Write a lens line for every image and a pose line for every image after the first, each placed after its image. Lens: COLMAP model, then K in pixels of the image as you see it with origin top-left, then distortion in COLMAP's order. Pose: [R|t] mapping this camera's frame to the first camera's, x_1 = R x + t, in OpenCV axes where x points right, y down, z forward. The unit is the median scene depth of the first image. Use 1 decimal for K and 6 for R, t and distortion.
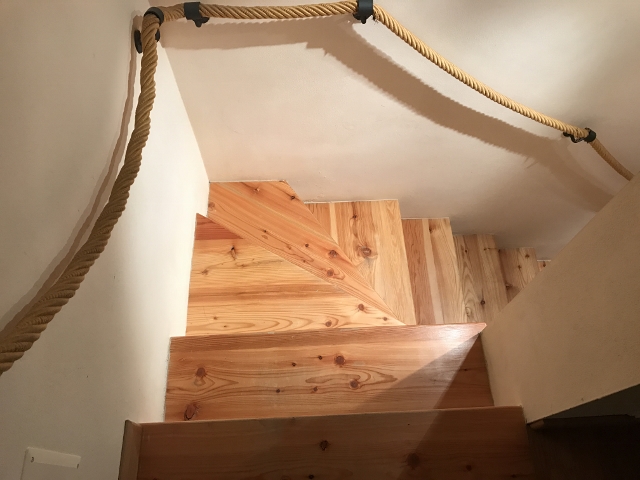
lens RADIAL K [[523.5, 0, 319.6], [0, 523.5, 238.6], [0, 0, 1]] dist [0.008518, -0.005569]
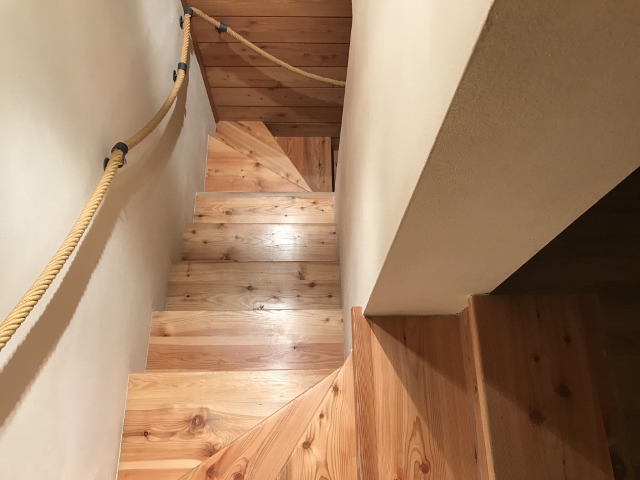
lens RADIAL K [[523.5, 0, 320.1], [0, 523.5, 241.5], [0, 0, 1]] dist [0.008518, -0.005569]
pose [[0.031996, -0.931783, 0.361603, 0.061268], [0.887374, 0.192968, 0.418725, -0.196366], [-0.459939, 0.307479, 0.833014, 0.151216]]
